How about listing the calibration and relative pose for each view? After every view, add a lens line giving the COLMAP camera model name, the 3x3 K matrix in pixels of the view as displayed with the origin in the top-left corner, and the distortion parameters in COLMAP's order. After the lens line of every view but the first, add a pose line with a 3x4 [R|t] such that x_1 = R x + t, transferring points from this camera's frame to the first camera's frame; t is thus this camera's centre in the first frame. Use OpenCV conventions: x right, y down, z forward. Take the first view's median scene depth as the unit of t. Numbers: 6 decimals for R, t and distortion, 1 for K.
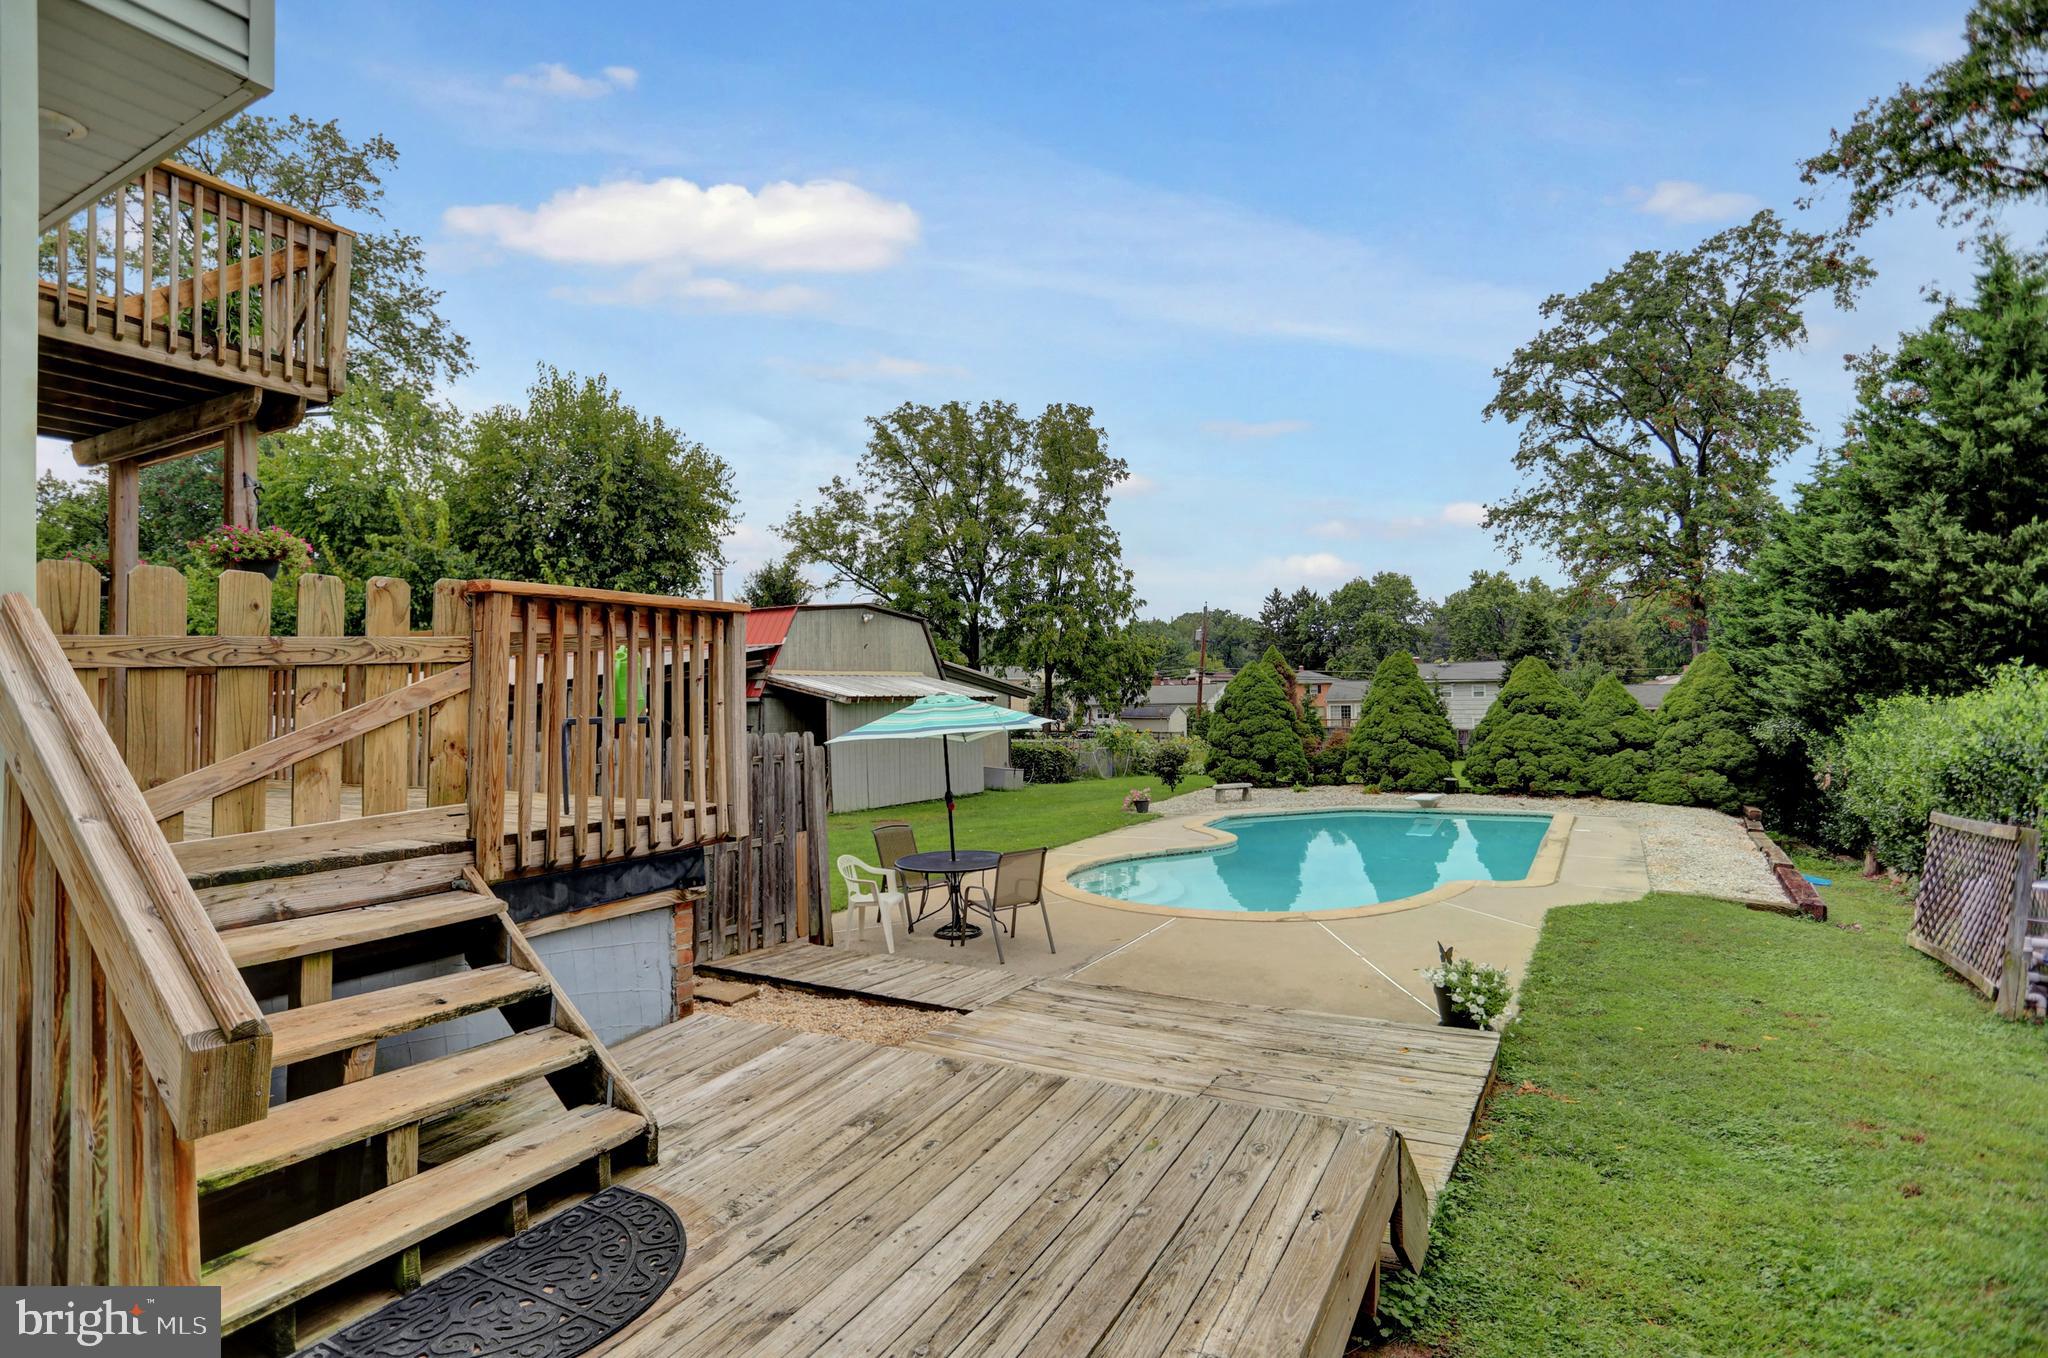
lens RADIAL K [[1088.0, 0, 1024.0], [0, 1088.0, 679.0], [0, 0, 1]] dist [-0.066034, 0.000591]
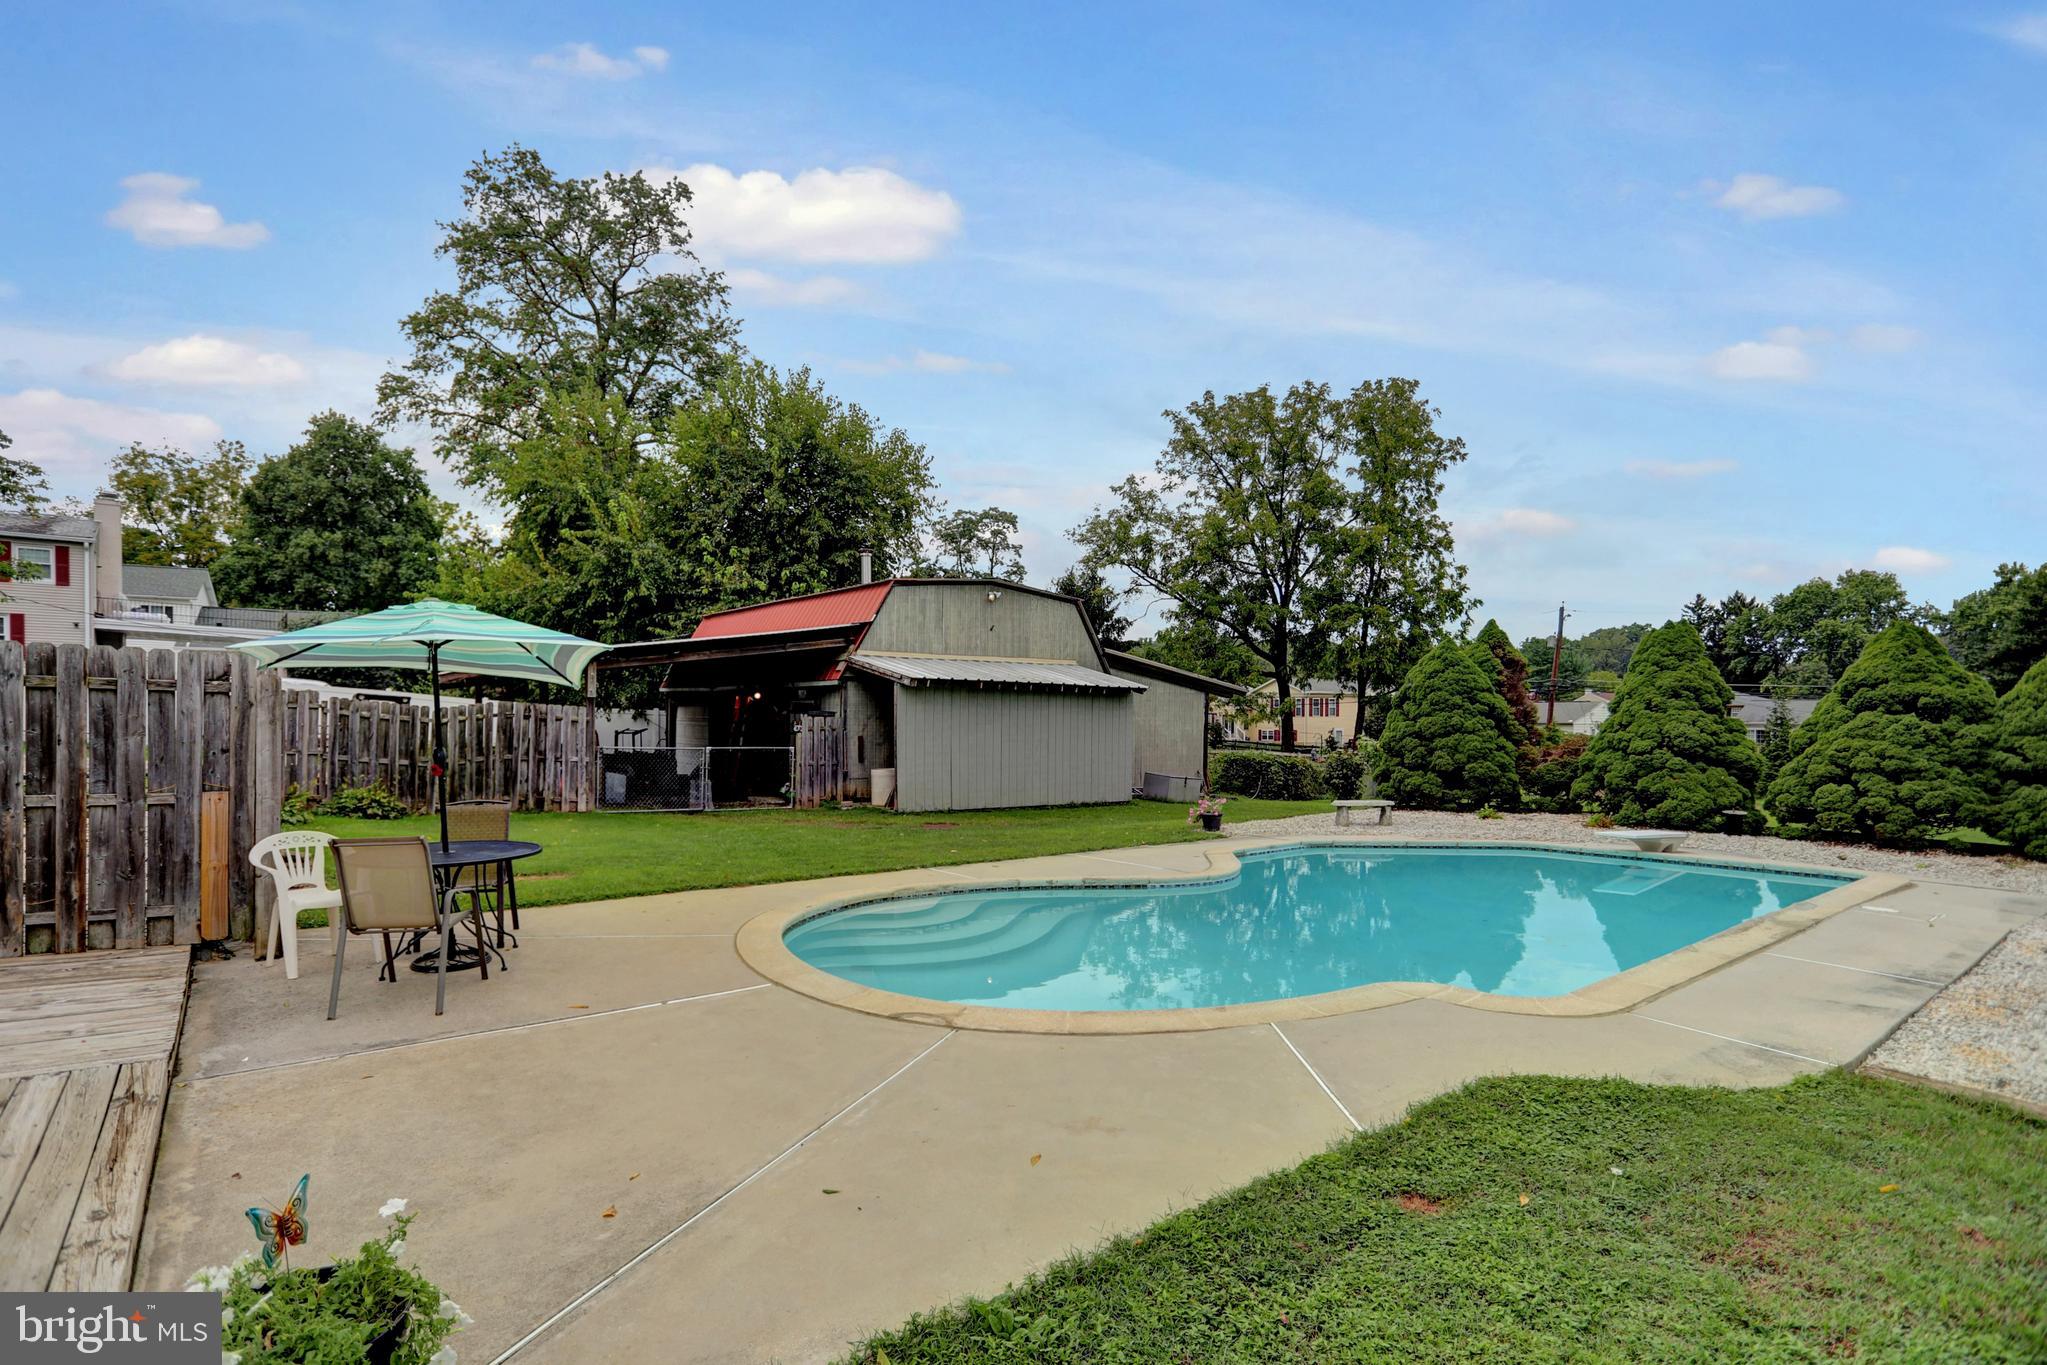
lens RADIAL K [[1043.3, 0, 1023.4], [0, 1043.3, 720.0], [0, 0, 1]] dist [-0.081961, 0.041074]
pose [[0.918901, 0.020352, -0.393962, 0.132828], [-0.015167, 0.999753, 0.016271, 0.018851], [0.394196, -0.008976, 0.918983, 0.150774]]
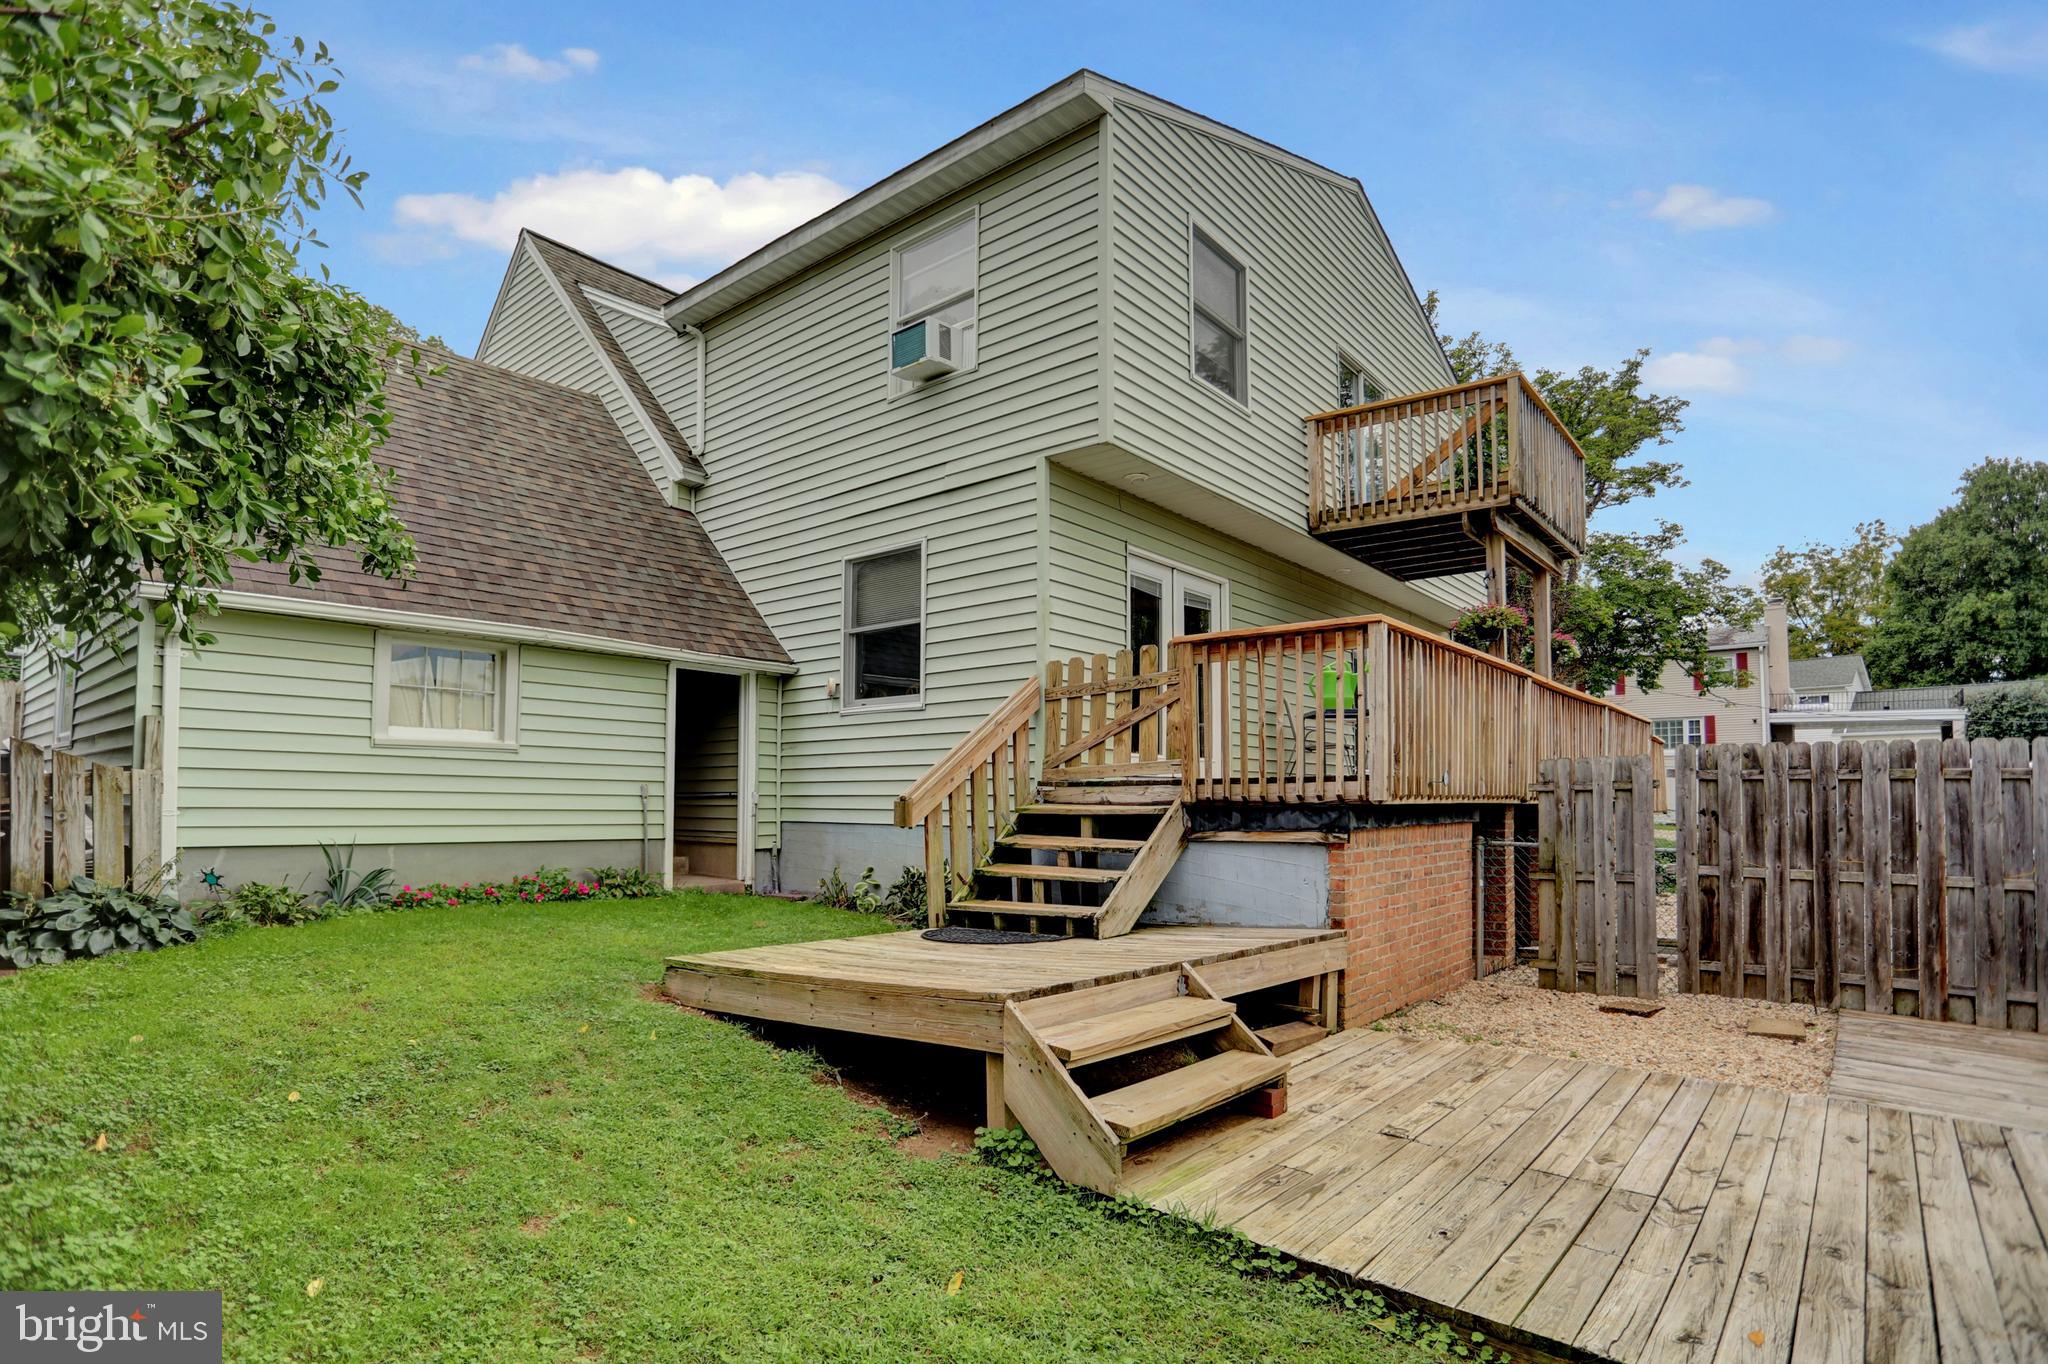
lens RADIAL K [[1043.8, 0, 1023.9], [0, 1043.8, 719.5], [0, 0, 1]] dist [-0.081961, 0.041074]
pose [[-0.210984, -0.064153, -0.975382, 0.139135], [0.014203, 0.997537, -0.068682, 0.018108], [0.977386, -0.028344, -0.209553, 0.119787]]
